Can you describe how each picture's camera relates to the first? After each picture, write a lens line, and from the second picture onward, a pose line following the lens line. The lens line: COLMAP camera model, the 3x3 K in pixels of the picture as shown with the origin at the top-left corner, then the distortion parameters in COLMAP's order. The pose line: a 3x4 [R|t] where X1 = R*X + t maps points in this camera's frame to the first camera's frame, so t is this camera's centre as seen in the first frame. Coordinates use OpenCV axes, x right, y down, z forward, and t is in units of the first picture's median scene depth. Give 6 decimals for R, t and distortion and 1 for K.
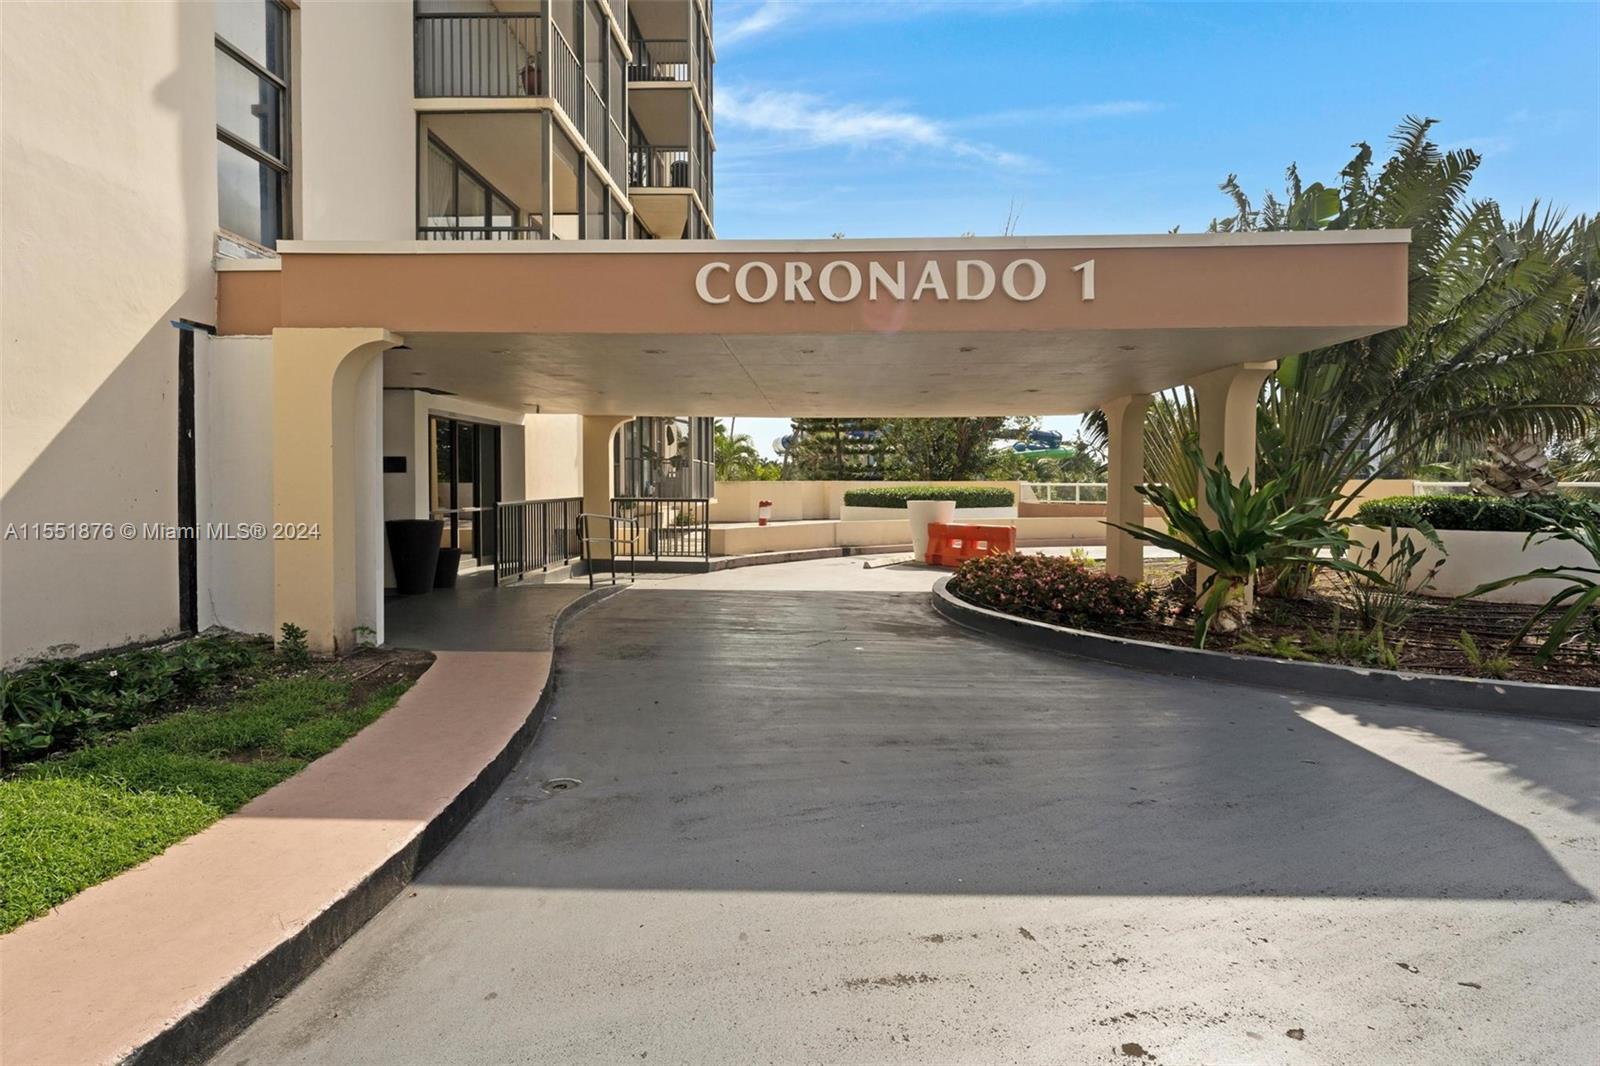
lens RADIAL K [[856.3, 0, 799.3], [0, 856.3, 497.4], [0, 0, 1]] dist [0.000567, 0.000540]
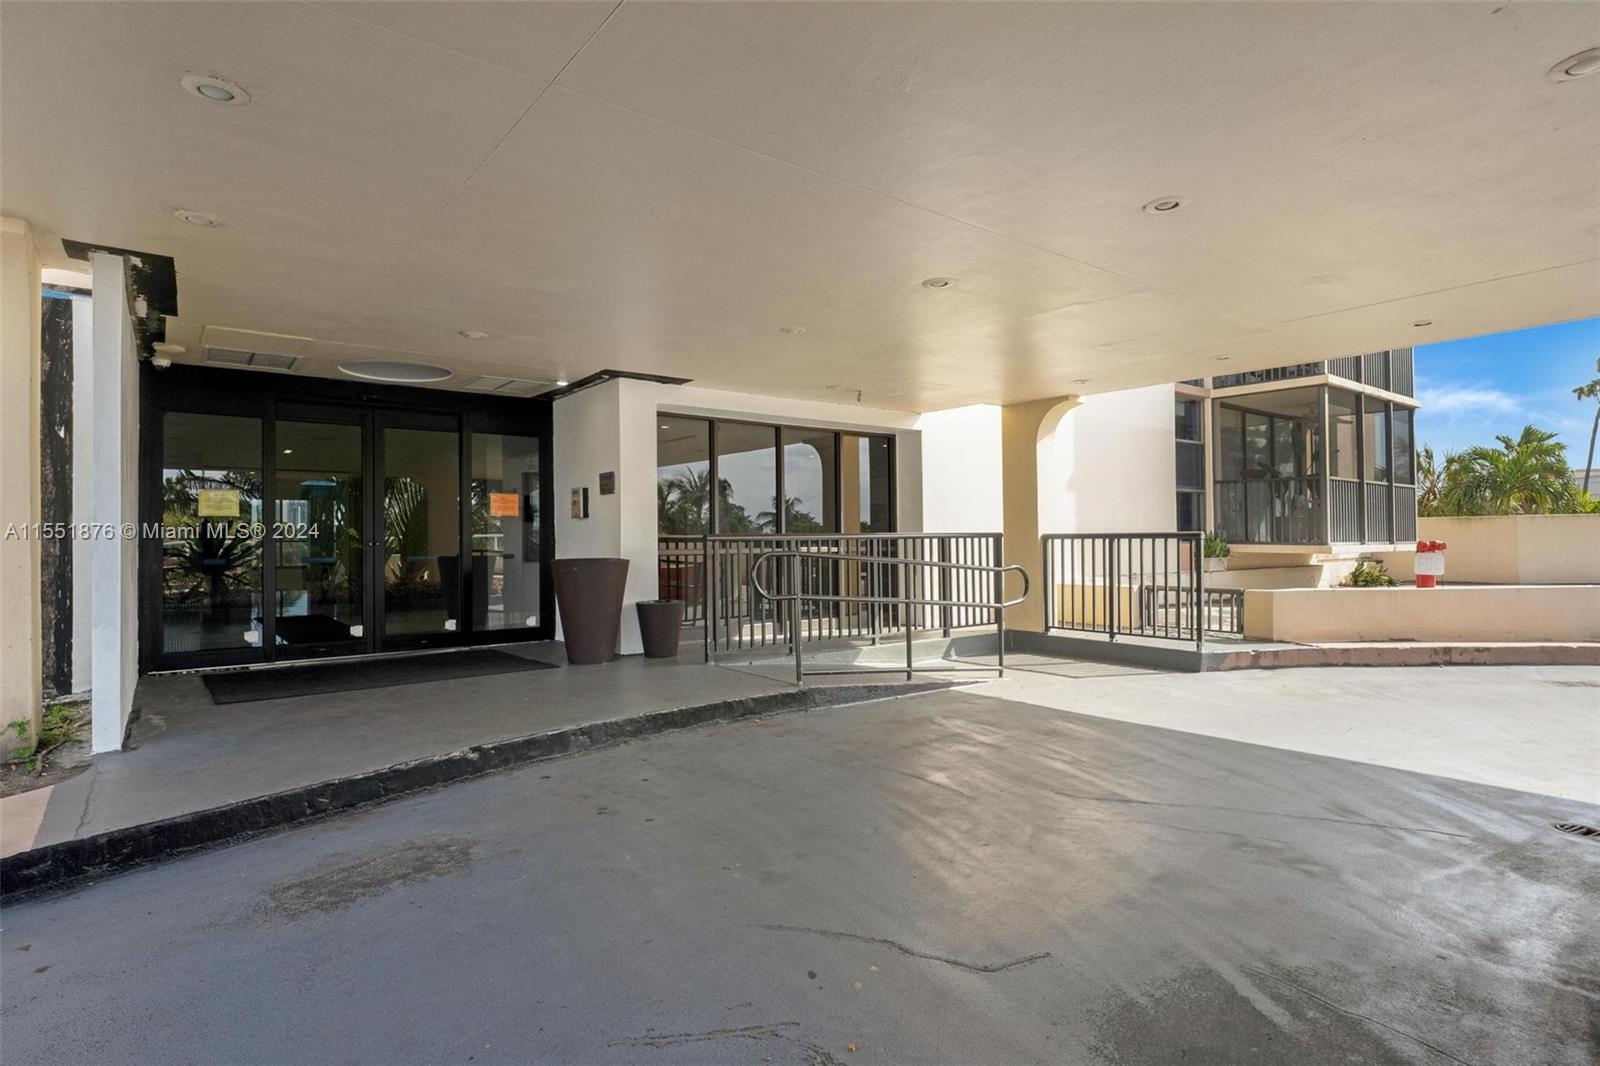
lens RADIAL K [[842.1, 0, 796.0], [0, 842.1, 539.9], [0, 0, 1]] dist [-0.005044, -0.001371]
pose [[0.637215, -0.008900, -0.770634, 0.292165], [-0.002371, 0.999906, -0.013509, 0.030431], [0.770682, 0.010436, 0.637134, 1.037554]]
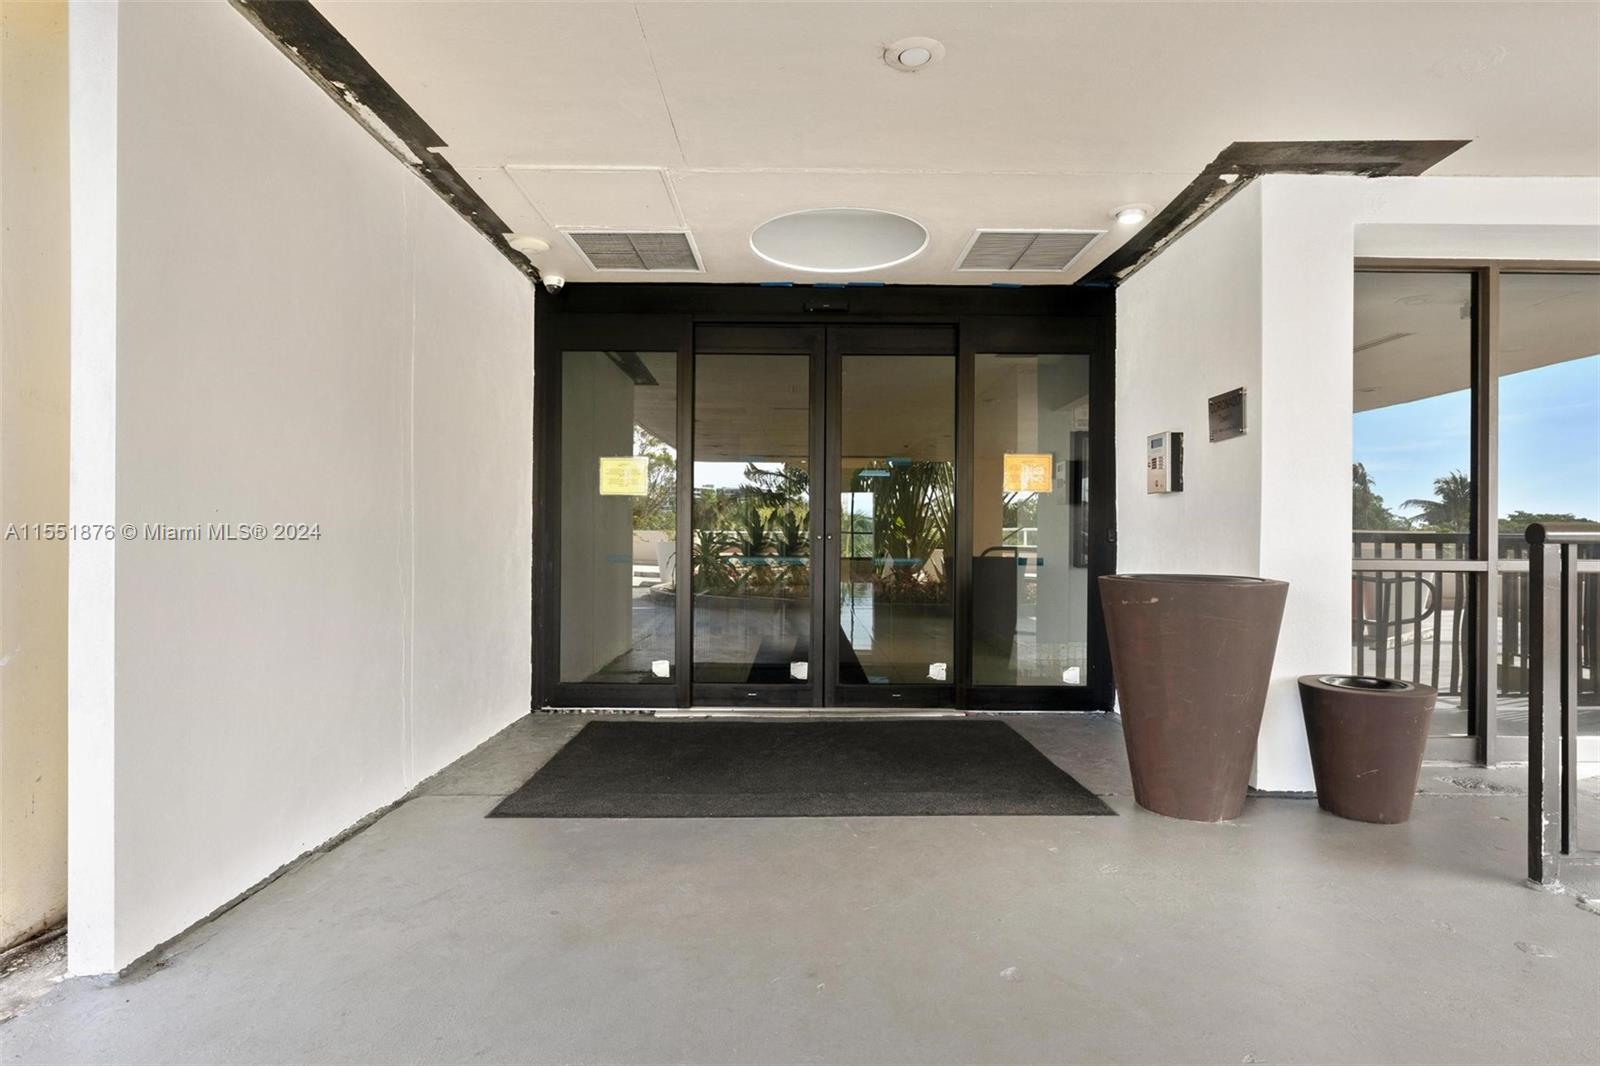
lens RADIAL K [[842.1, 0, 796.0], [0, 842.1, 539.9], [0, 0, 1]] dist [-0.005044, -0.001371]
pose [[0.036683, 0.001187, -0.999326, -0.221102], [-0.021319, 0.999773, 0.000405, 0.024155], [0.999100, 0.021290, 0.036700, 1.271976]]
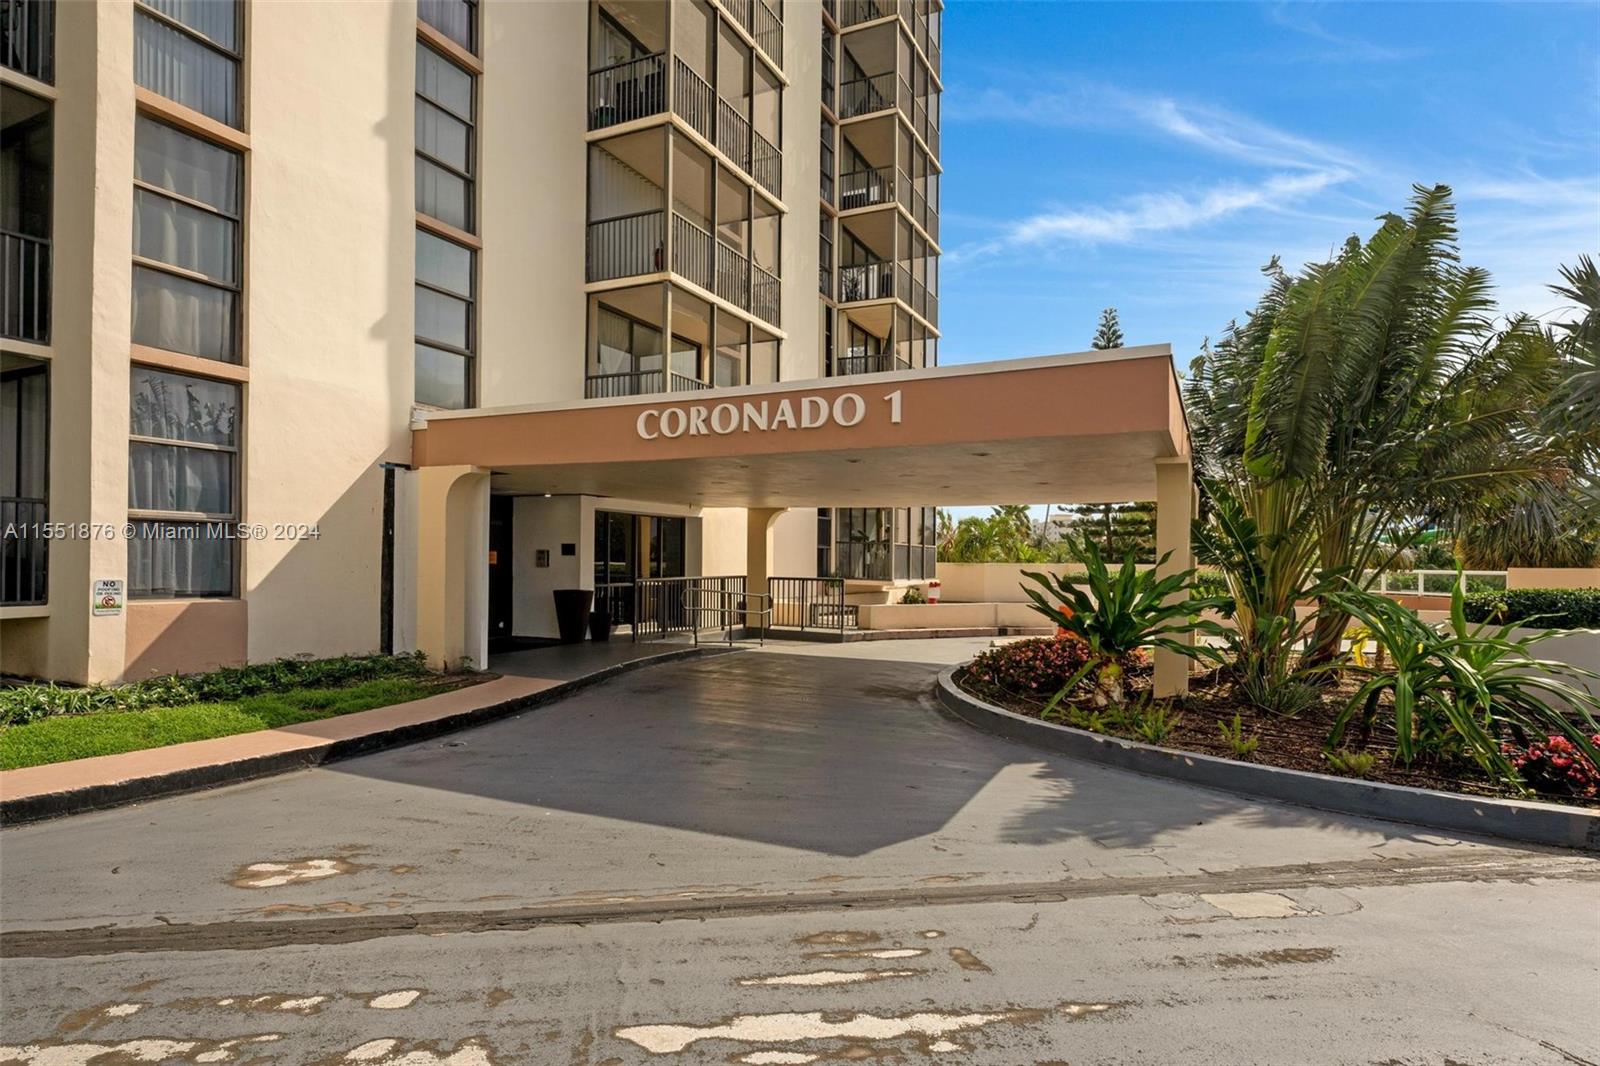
lens RADIAL K [[866.2, 0, 801.5], [0, 866.2, 560.0], [0, 0, 1]] dist [0.002605, -0.000138]
pose [[0.914182, 0.008699, -0.405211, 0.682240], [-0.016924, 0.999717, -0.016720, -0.006782], [0.404951, 0.022143, 0.914070, -0.192209]]
